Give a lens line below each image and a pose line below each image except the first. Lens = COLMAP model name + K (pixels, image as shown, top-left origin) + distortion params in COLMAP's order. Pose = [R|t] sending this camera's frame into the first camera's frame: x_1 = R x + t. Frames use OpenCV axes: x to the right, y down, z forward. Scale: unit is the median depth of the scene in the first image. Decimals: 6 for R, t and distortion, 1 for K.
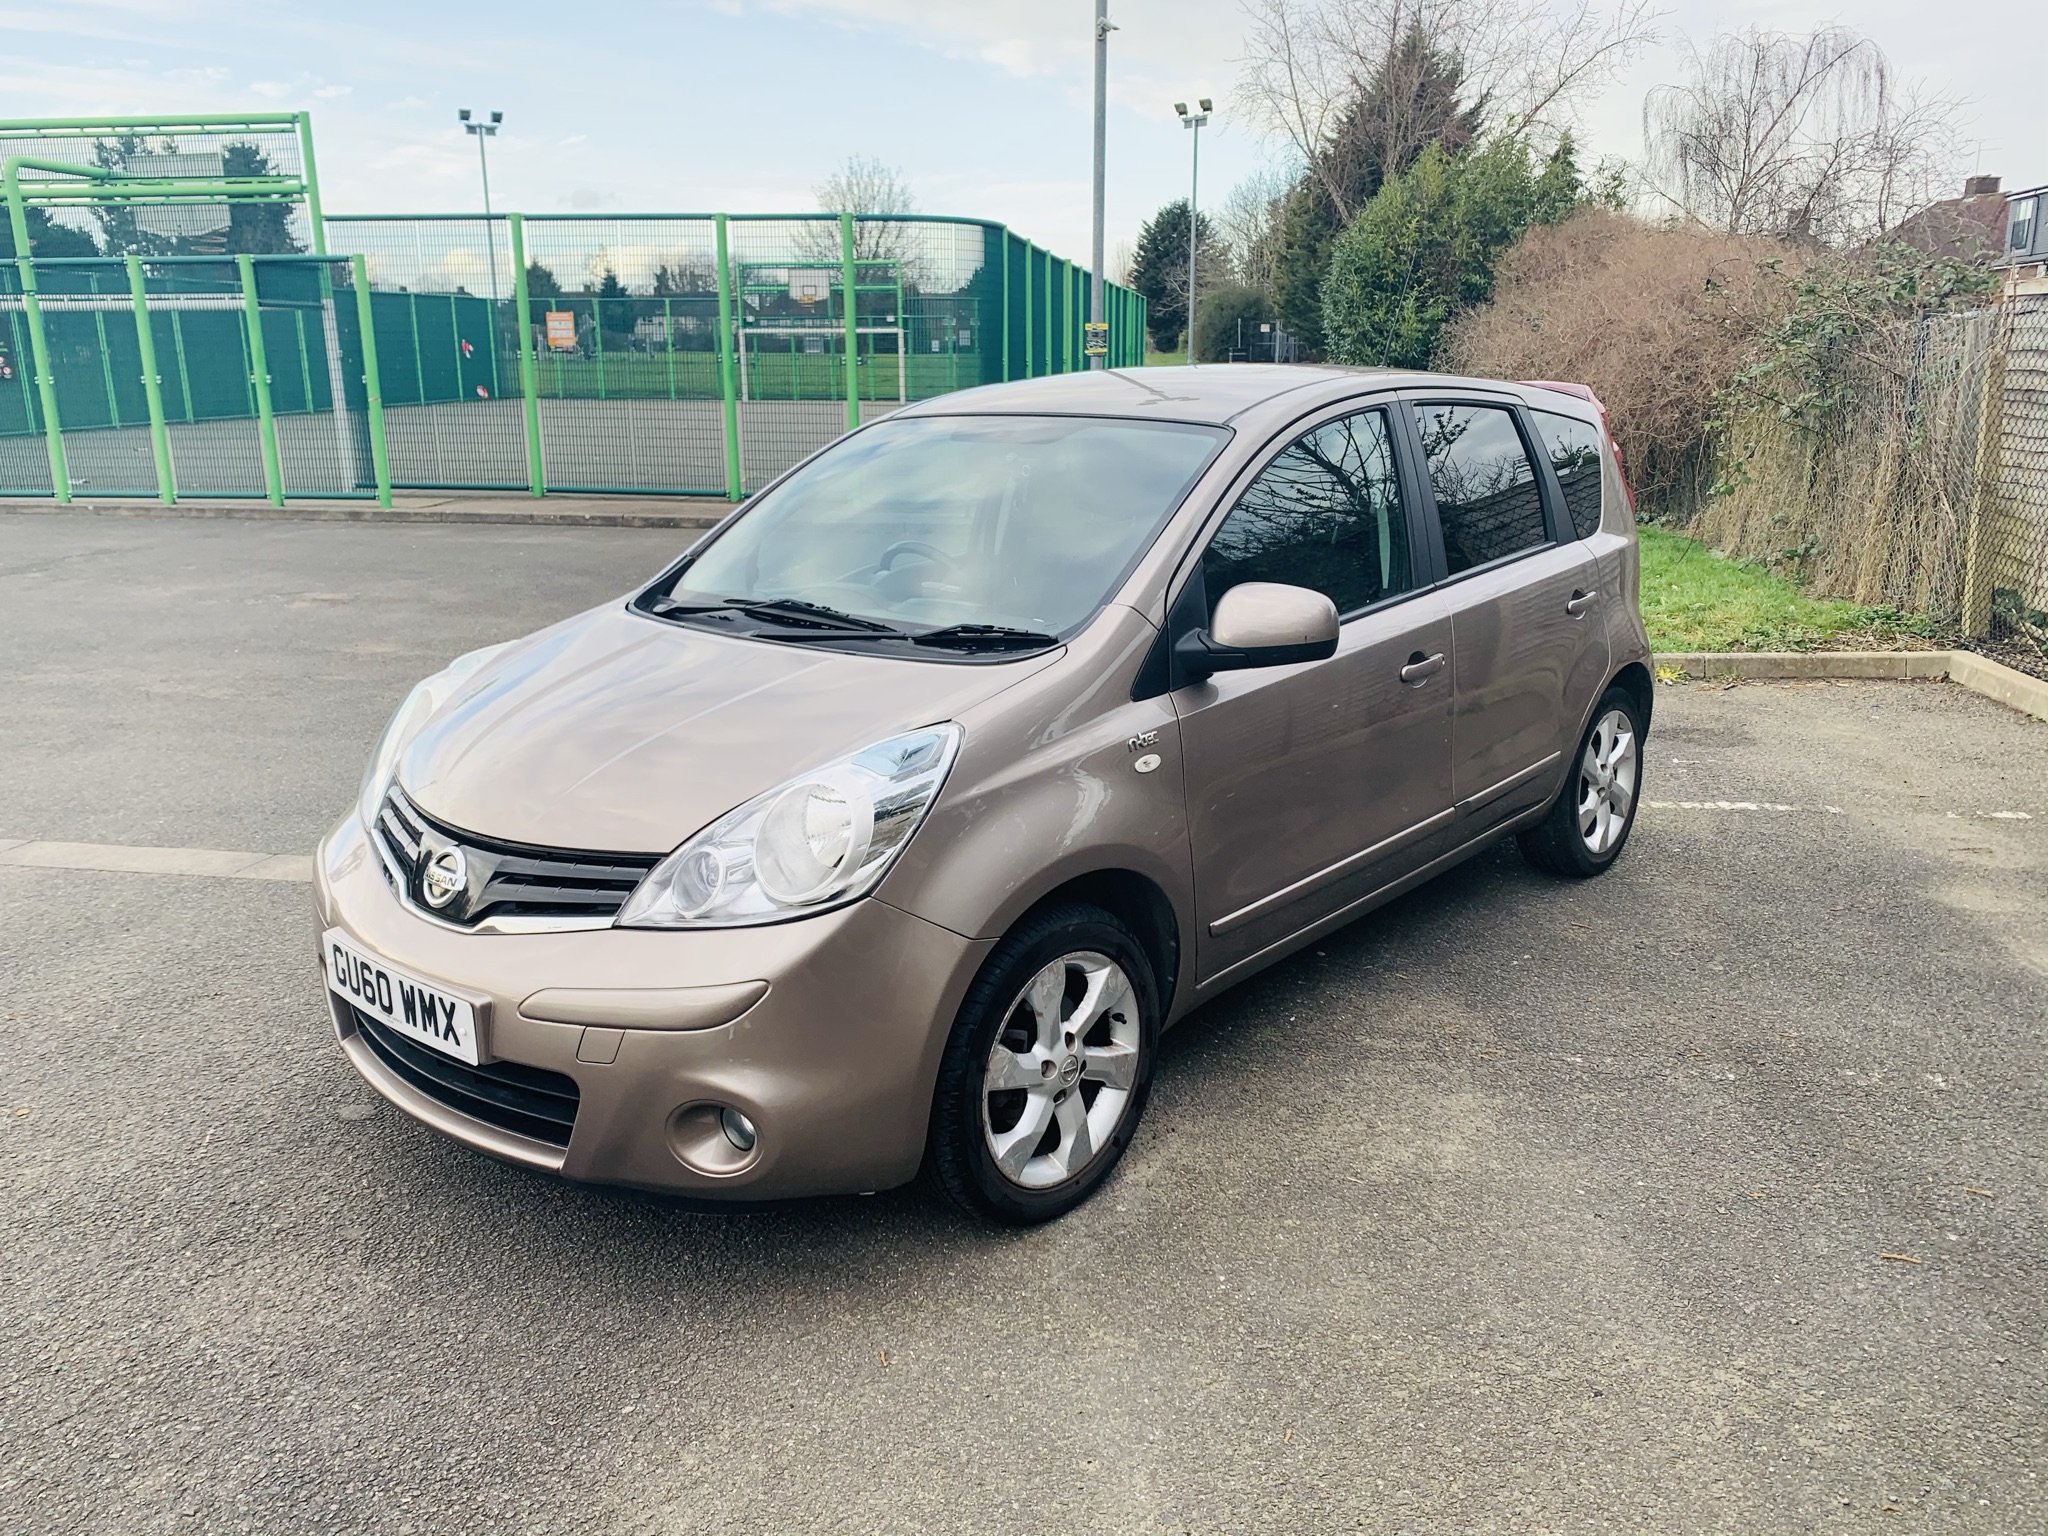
lens RADIAL K [[1612.5, 0, 1024.0], [0, 1612.5, 768.0], [0, 0, 1]] dist [0.004956, 0.006458]
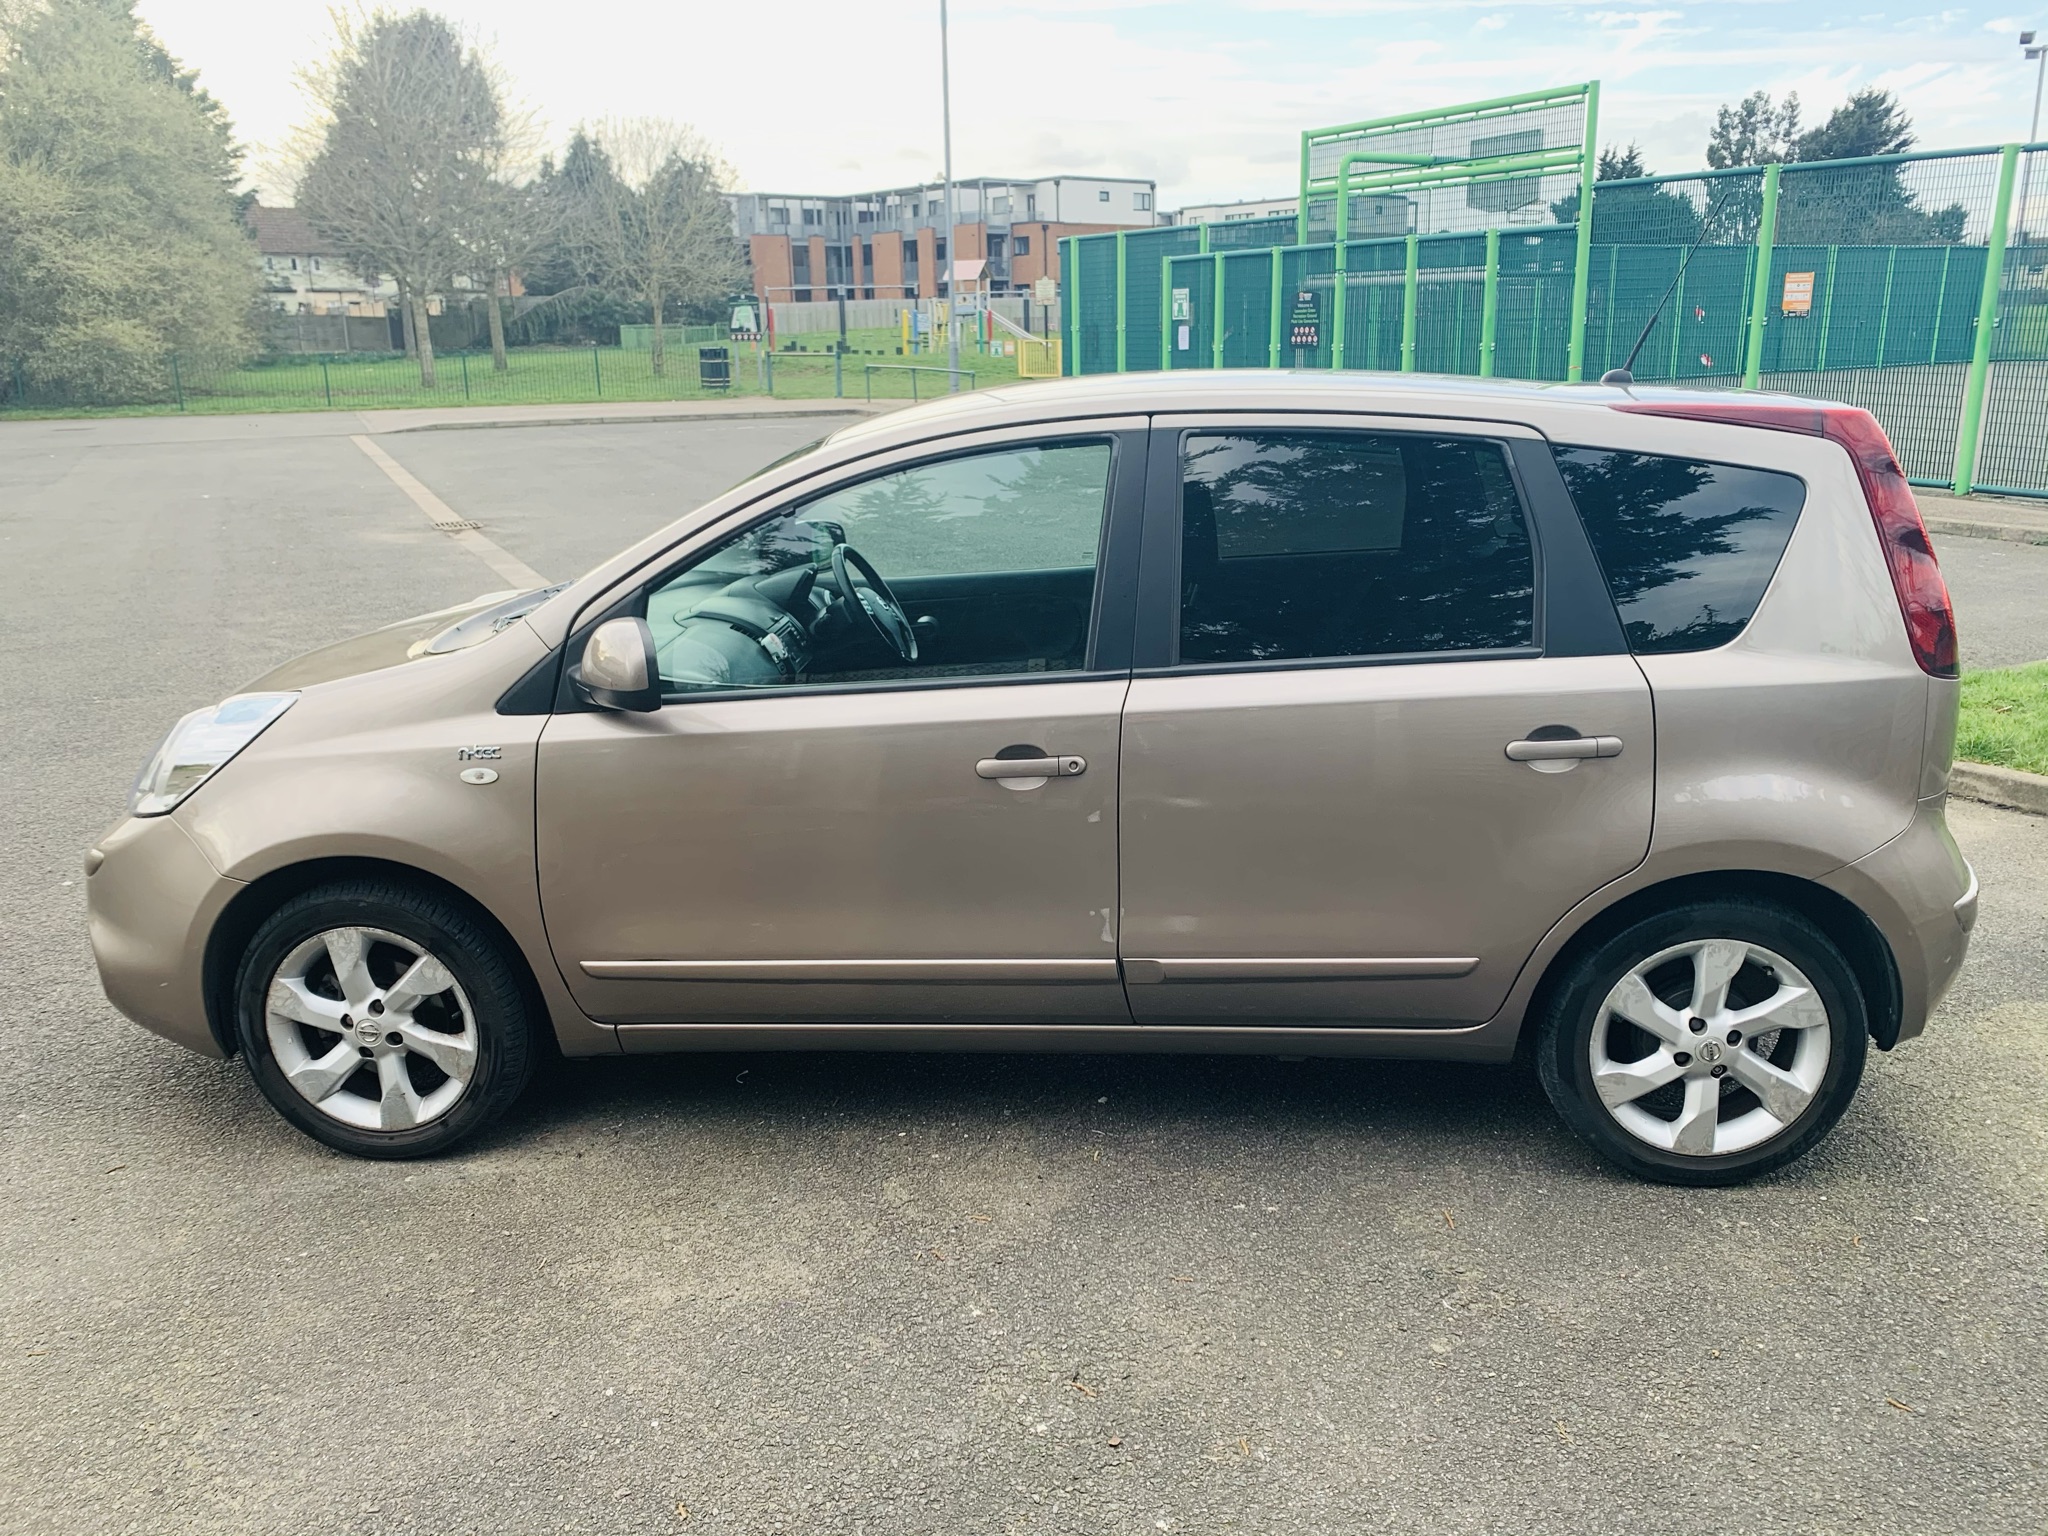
lens RADIAL K [[1611.5, 0, 1024.0], [0, 1611.5, 768.0], [0, 0, 1]] dist [0.007151, -0.003435]
pose [[0.591316, 0.209841, -0.778660, 0.228712], [-0.189148, 0.974707, 0.119034, -0.041432], [0.783944, 0.076895, 0.616051, 0.136988]]
